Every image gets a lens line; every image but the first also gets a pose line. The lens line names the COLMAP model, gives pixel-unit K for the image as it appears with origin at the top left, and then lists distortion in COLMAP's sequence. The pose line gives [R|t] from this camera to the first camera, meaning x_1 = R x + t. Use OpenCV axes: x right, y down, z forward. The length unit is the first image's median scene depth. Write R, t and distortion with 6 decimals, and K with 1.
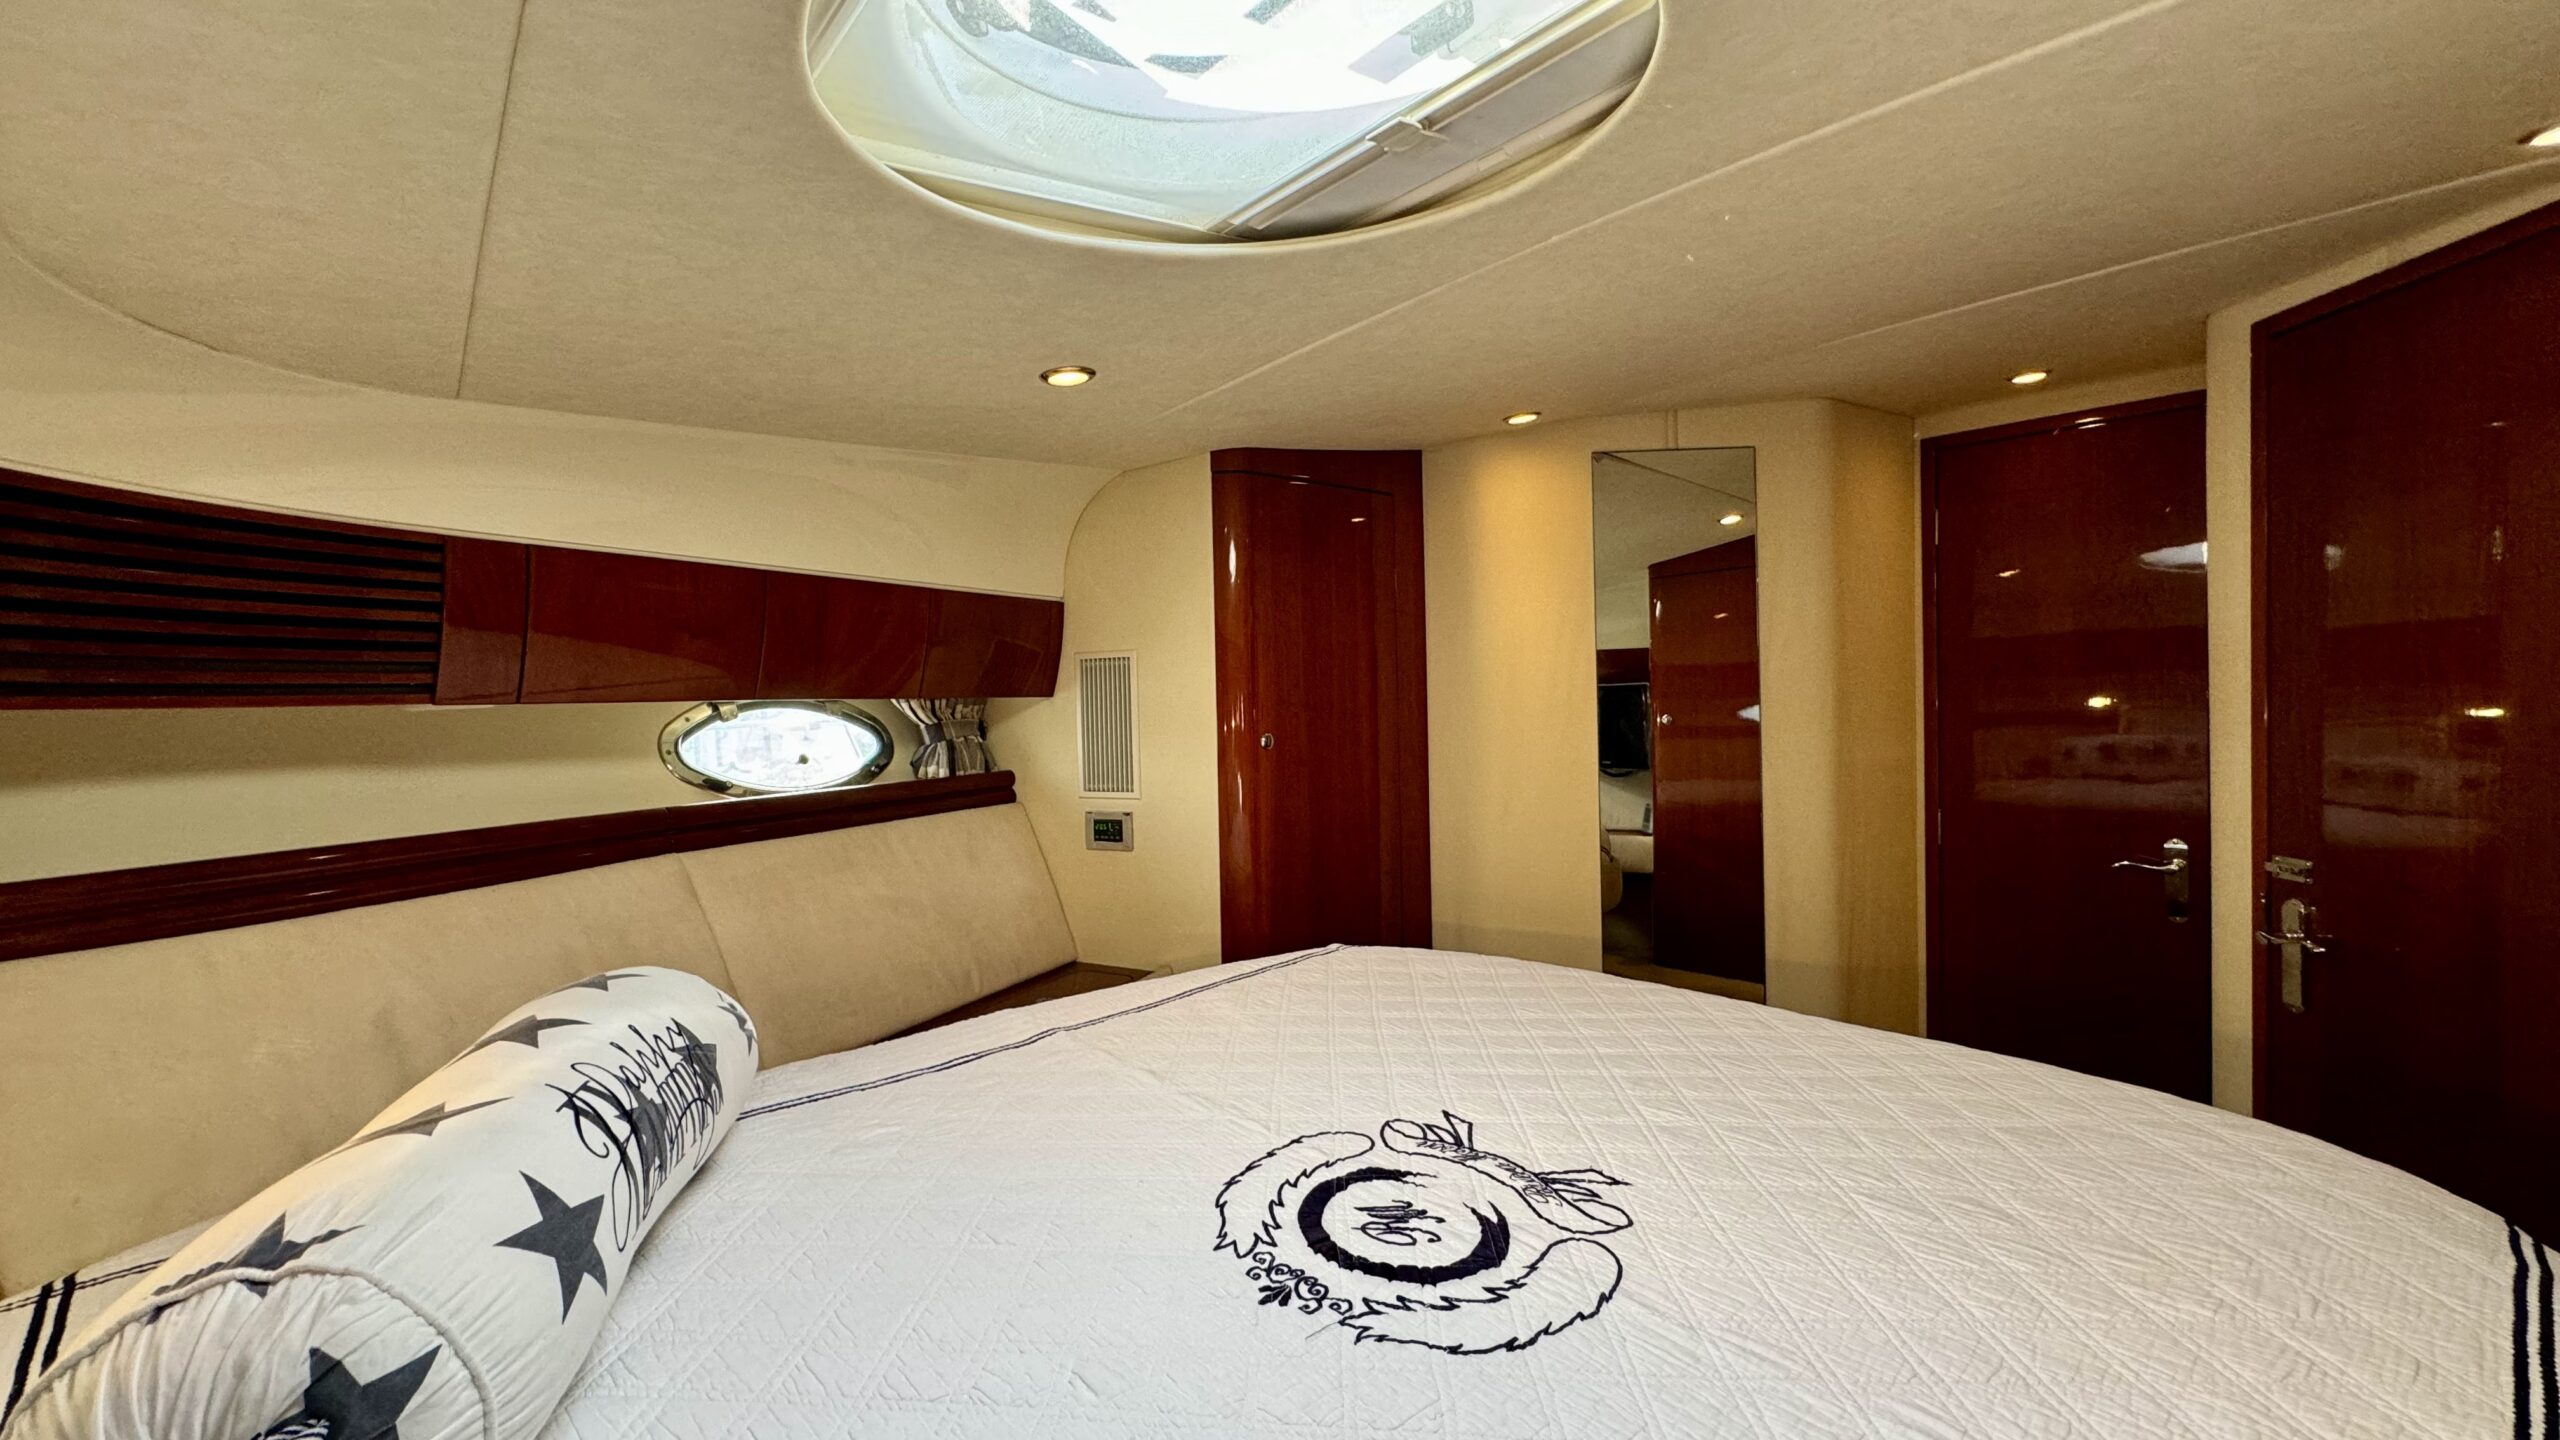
lens RADIAL K [[1022.1, 0, 1280.5], [0, 1022.1, 723.6], [0, 0, 1]] dist [0.000498, -0.000042]
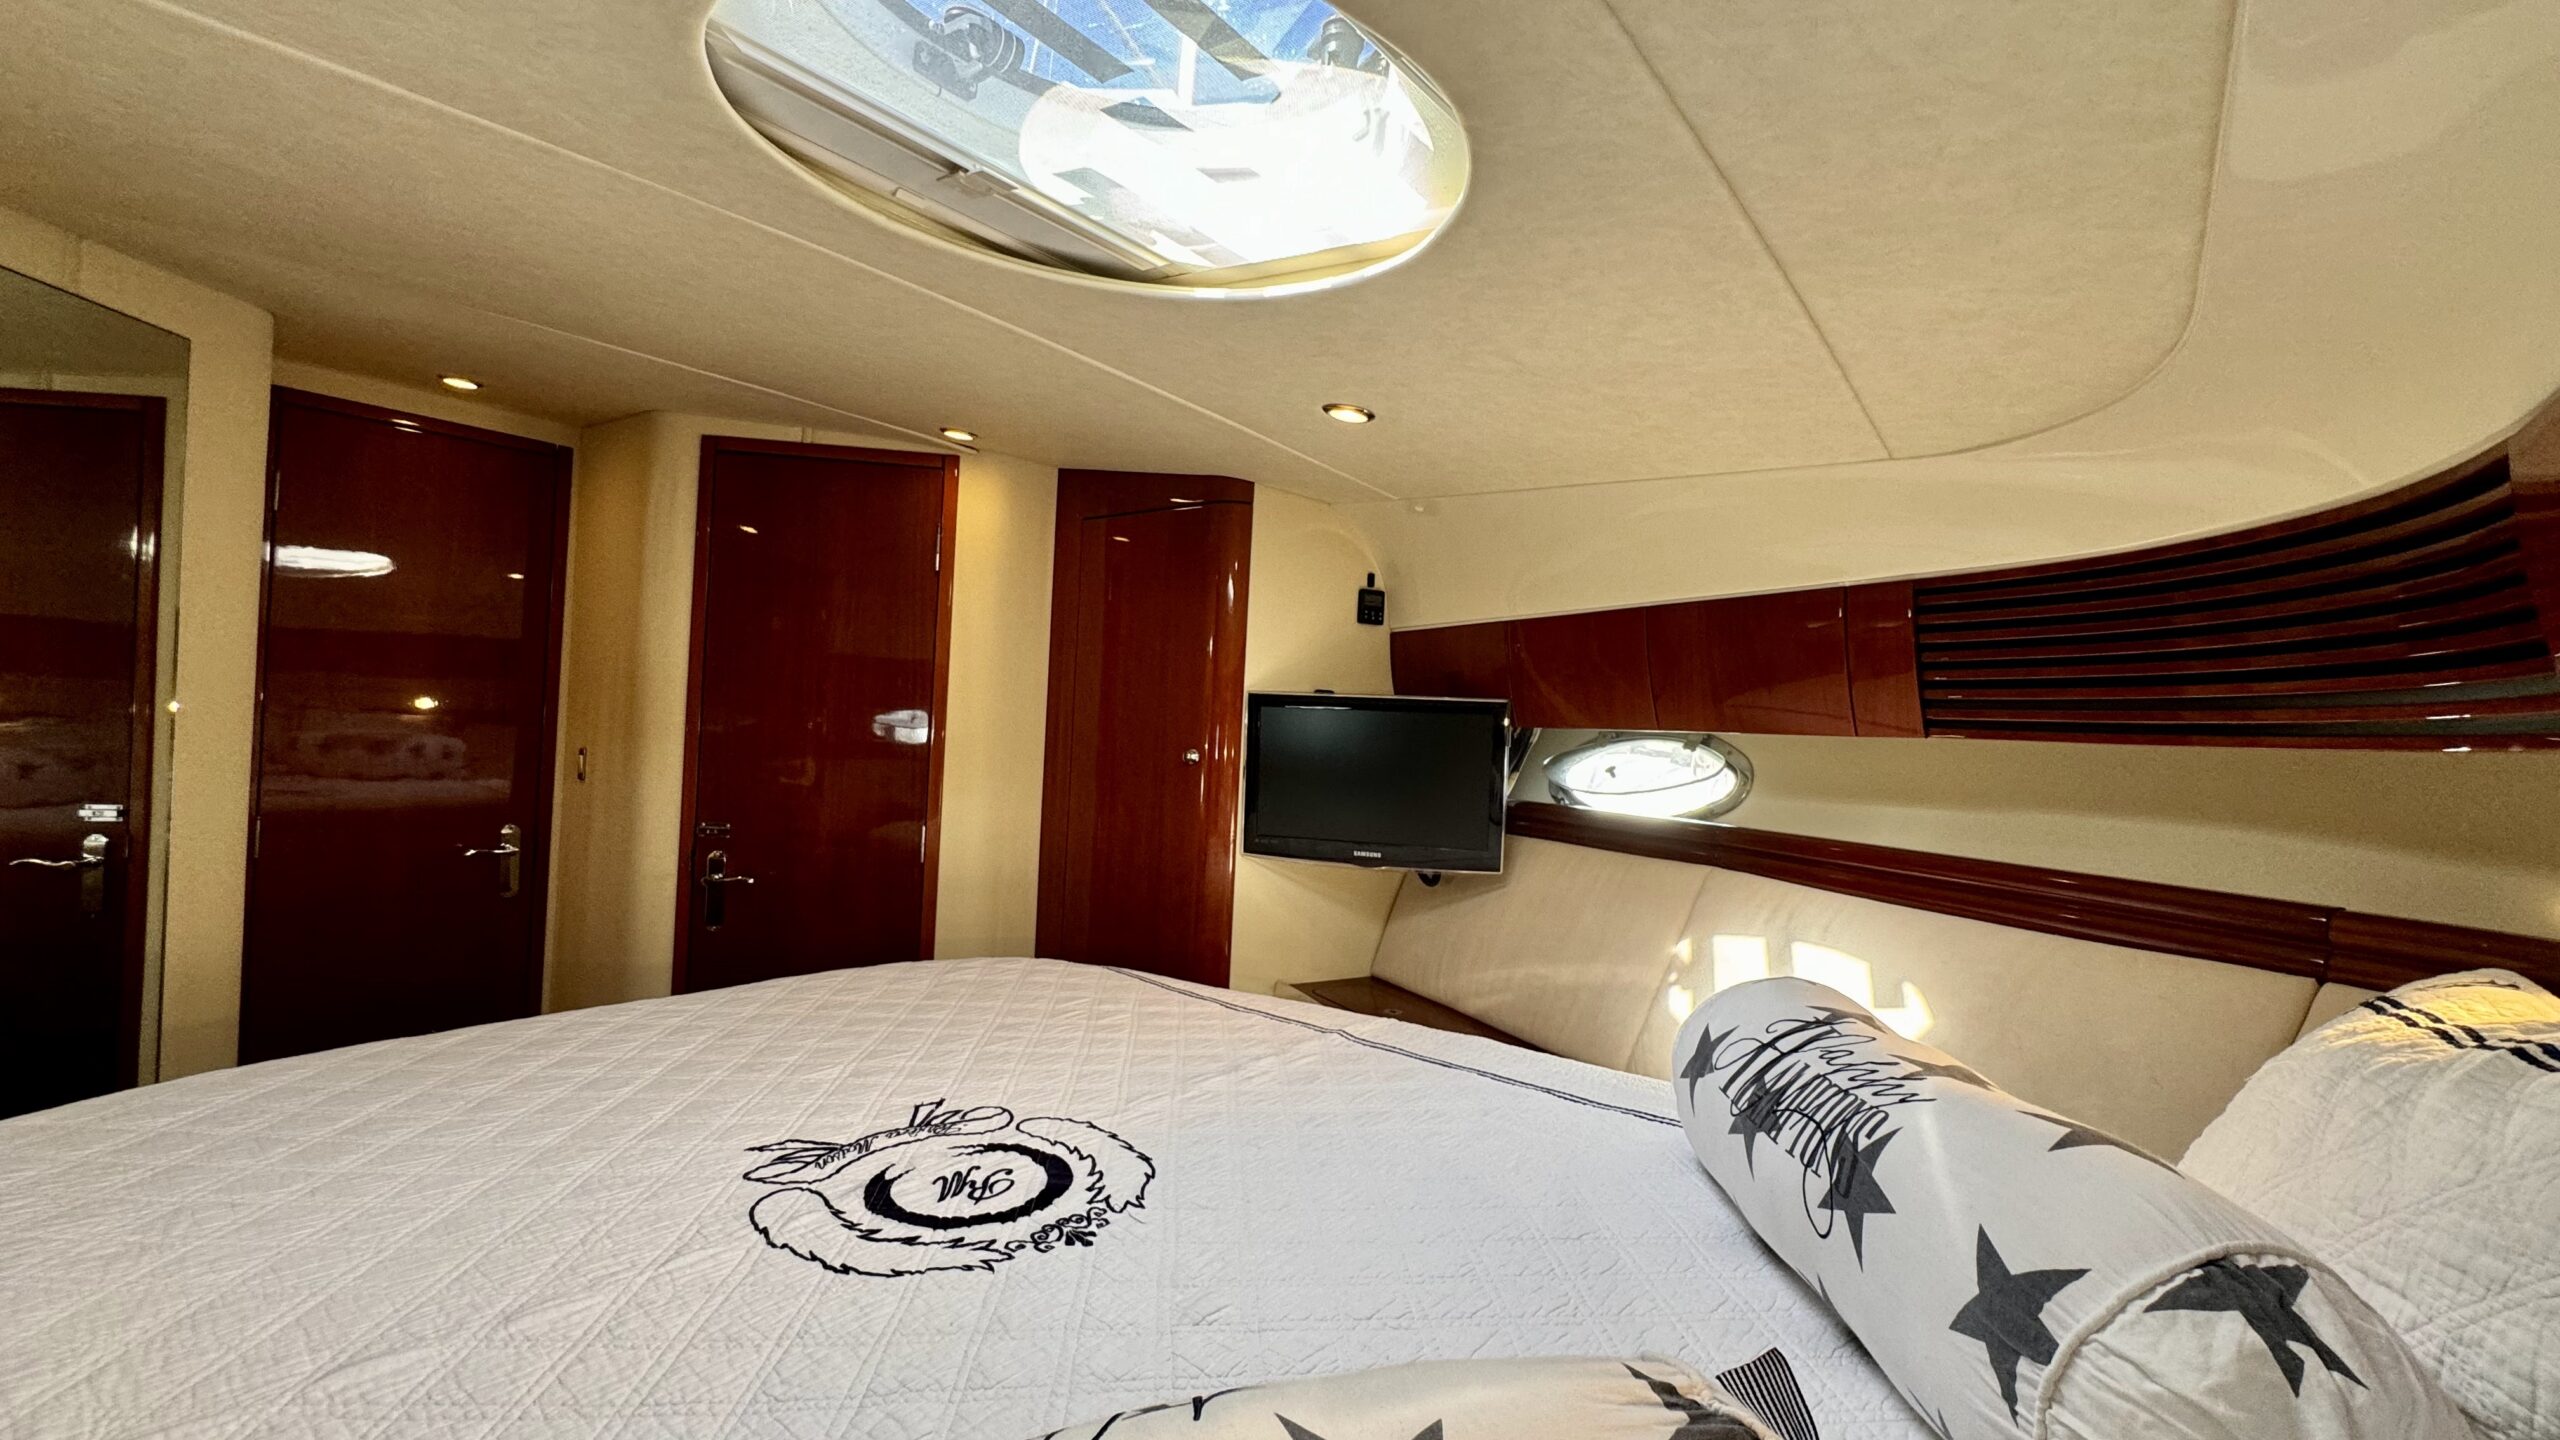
lens RADIAL K [[1022.1, 0, 1280.4], [0, 1022.1, 734.9], [0, 0, 1]] dist [0.000498, -0.000042]
pose [[-0.156821, 0.008340, 0.987592, -0.936168], [-0.021130, 0.999707, -0.011798, 0.017233], [-0.987401, -0.022718, -0.156598, 0.797362]]
